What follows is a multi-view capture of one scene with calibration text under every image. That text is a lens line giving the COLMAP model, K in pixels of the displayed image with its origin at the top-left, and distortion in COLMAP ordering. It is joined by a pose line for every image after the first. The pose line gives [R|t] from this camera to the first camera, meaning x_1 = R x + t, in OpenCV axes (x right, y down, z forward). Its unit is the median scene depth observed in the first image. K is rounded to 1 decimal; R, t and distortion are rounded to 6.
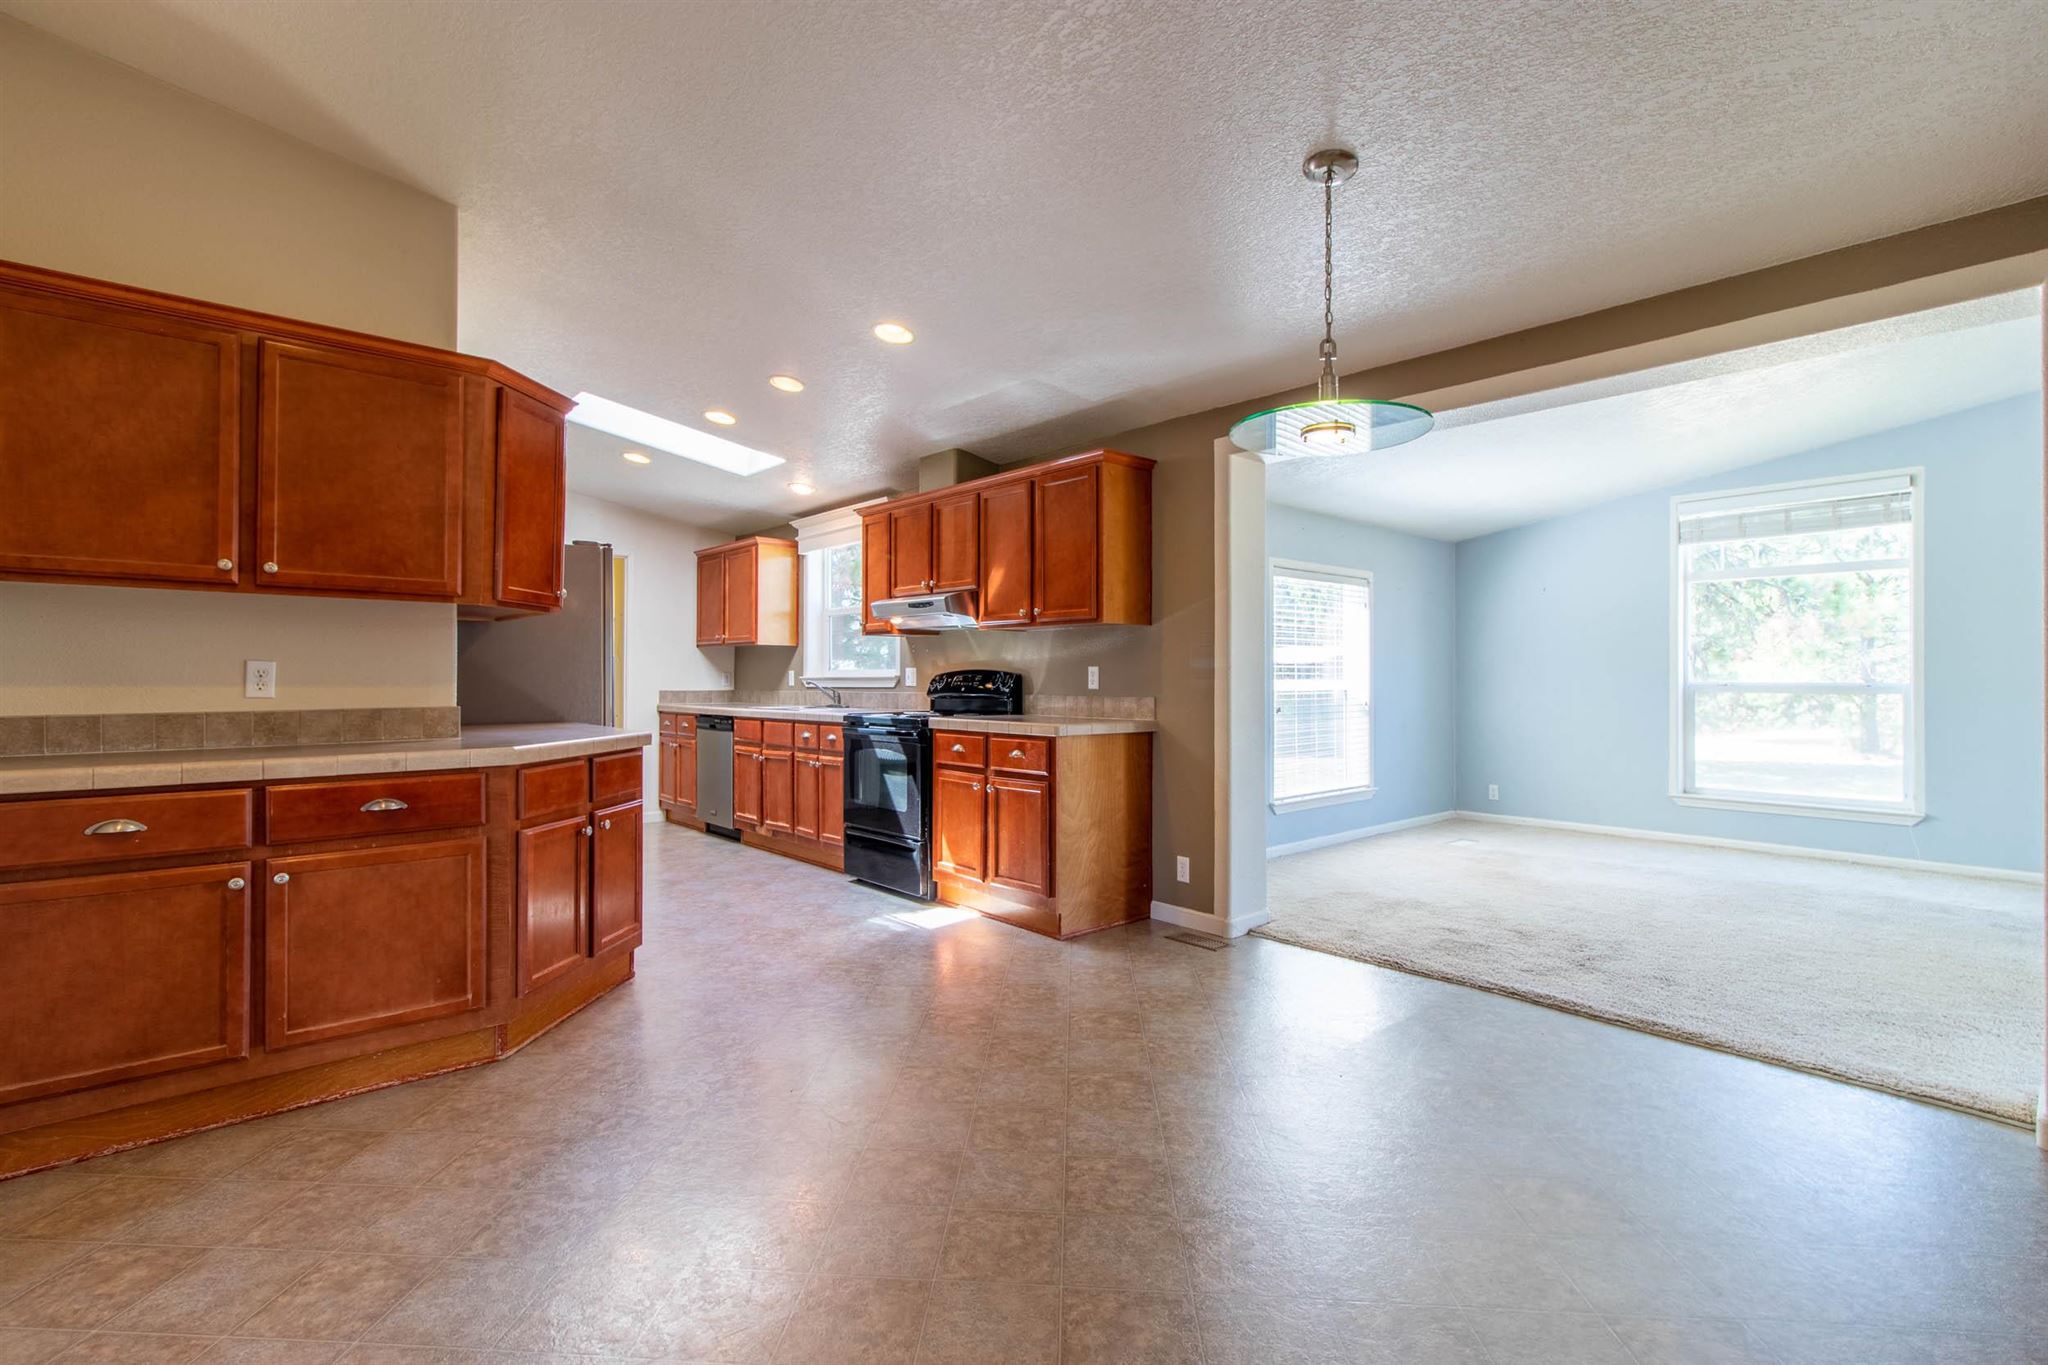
lens RADIAL K [[942.0, 0, 1031.9], [0, 942.0, 666.0], [0, 0, 1]] dist [0.003153, -0.000802]
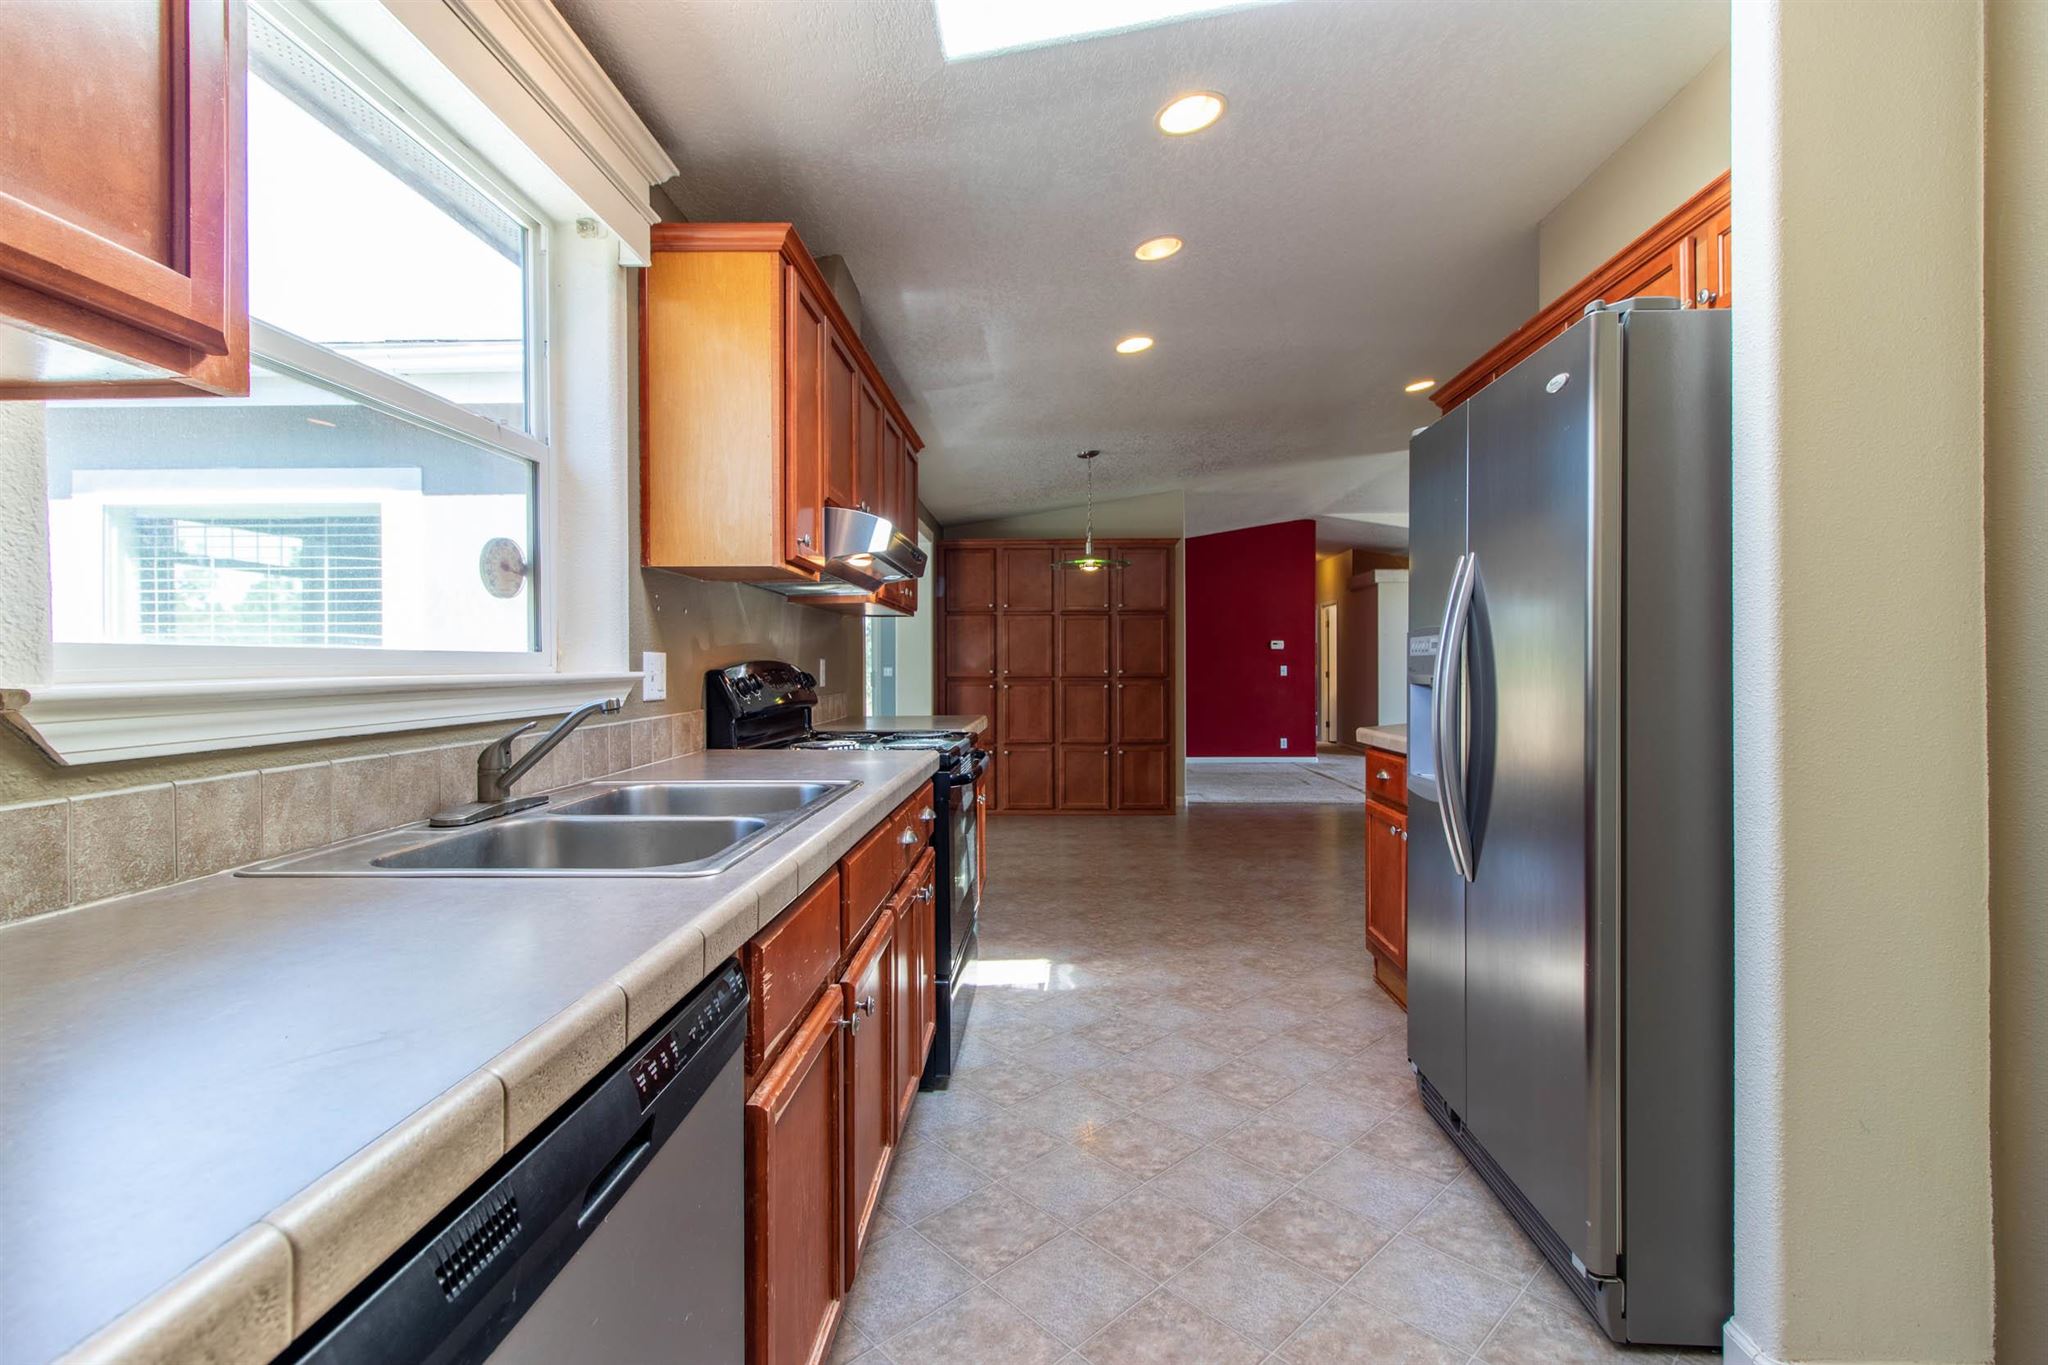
lens RADIAL K [[942.0, 0, 1039.4], [0, 942.0, 681.7], [0, 0, 1]] dist [0.003153, -0.000802]
pose [[-0.731593, -0.005705, 0.681717, -0.680864], [-0.002934, 0.999982, 0.005220, 0.015917], [-0.681735, 0.001818, -0.731597, 1.596134]]
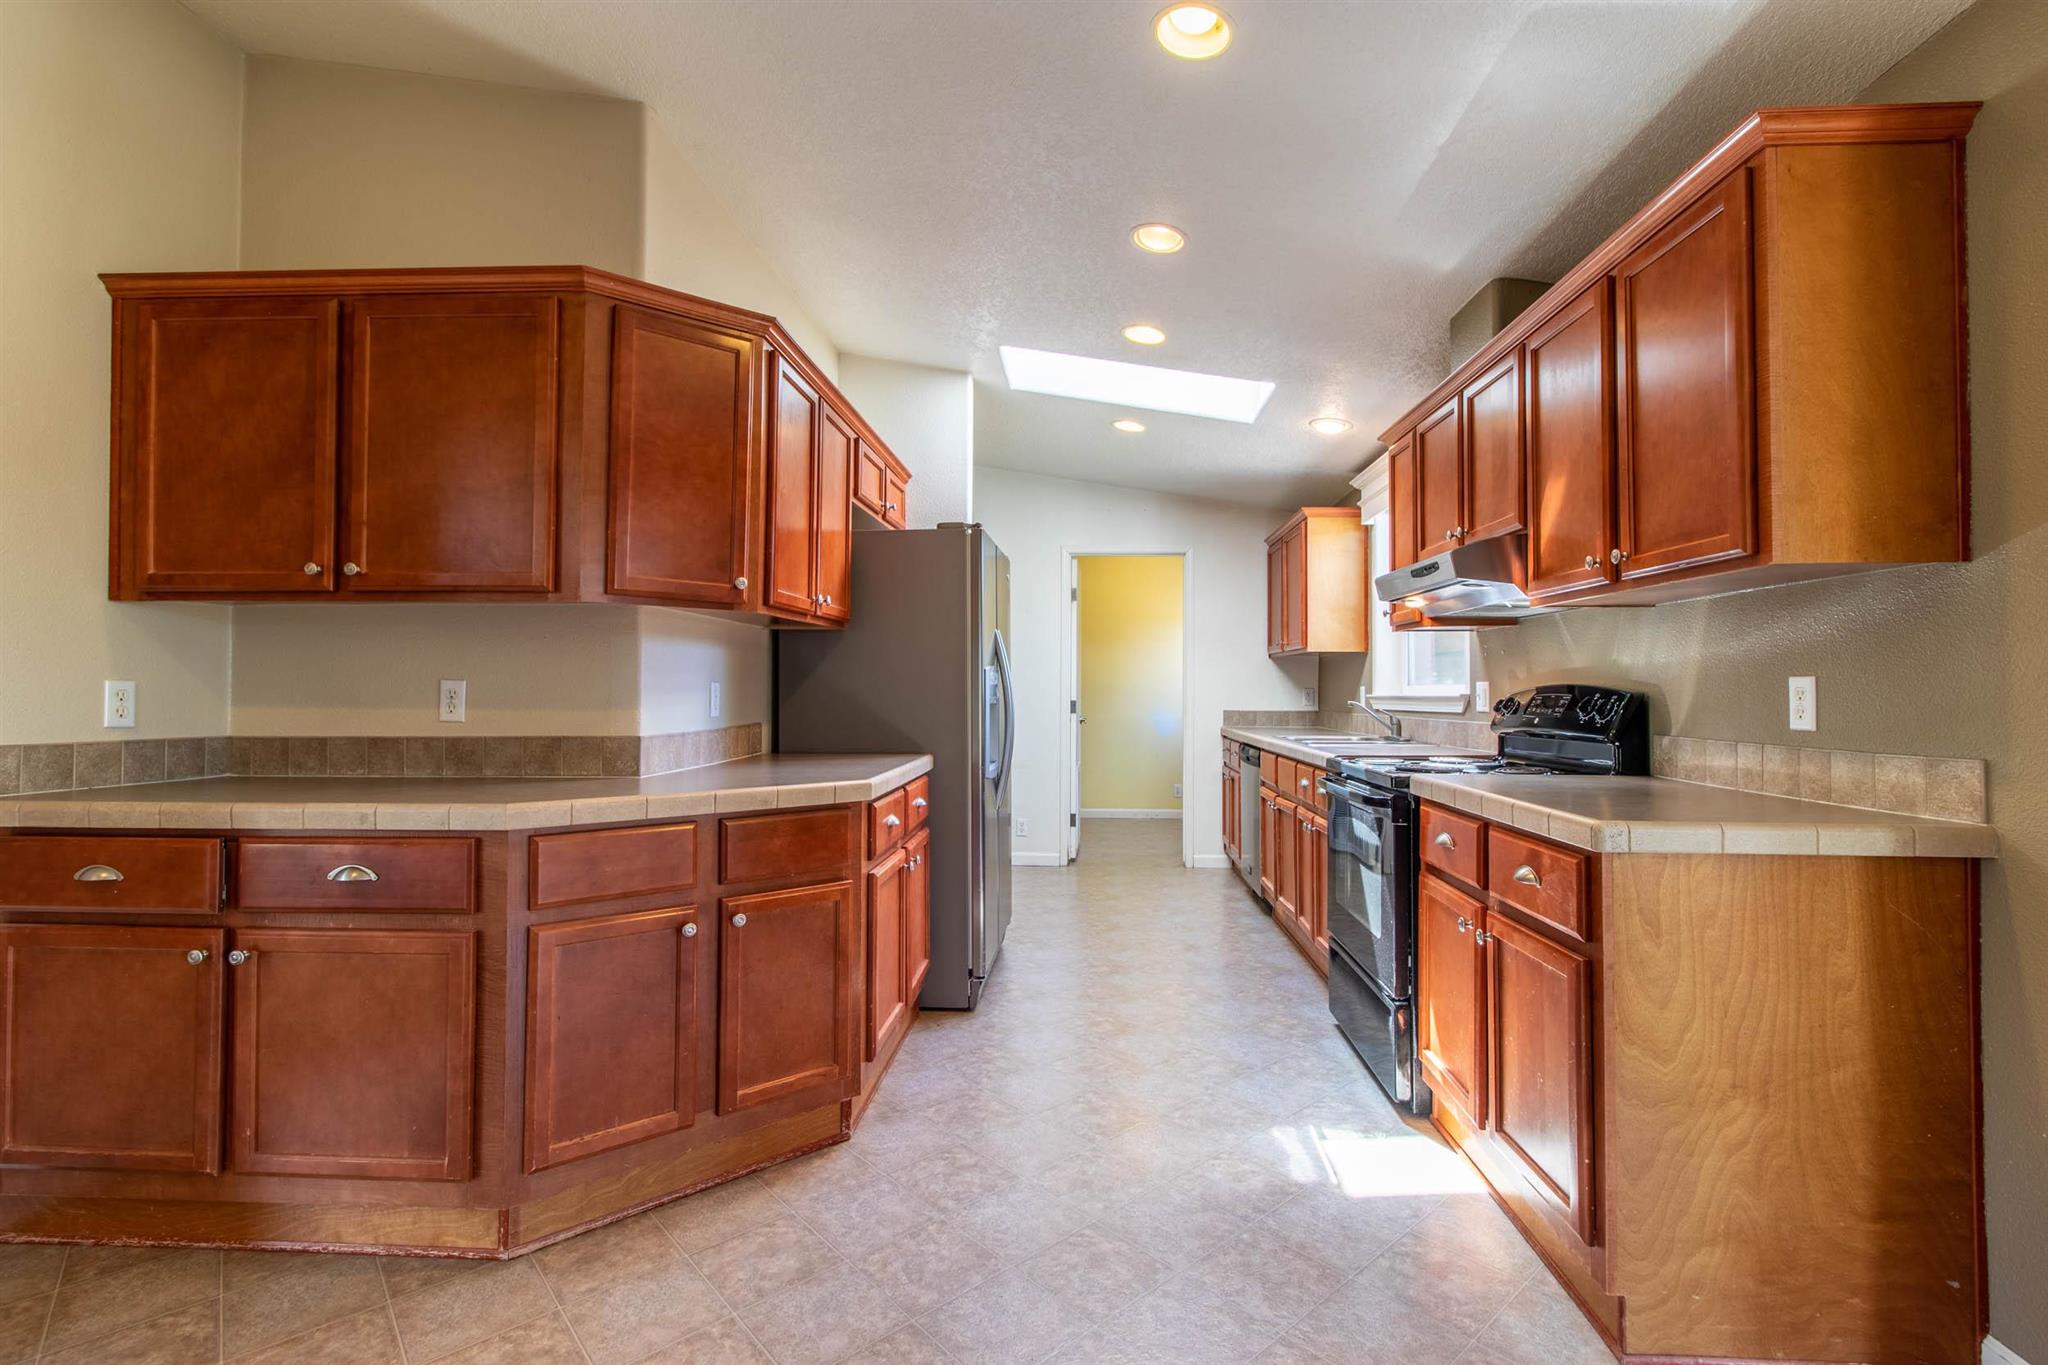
lens RADIAL K [[942.0, 0, 1041.2], [0, 942.0, 666.1], [0, 0, 1]] dist [0.003153, -0.000802]
pose [[0.710984, -0.017458, -0.702991, 0.131004], [0.007214, 0.999820, -0.017534, 0.000733], [0.703171, 0.007395, 0.710982, 0.503375]]
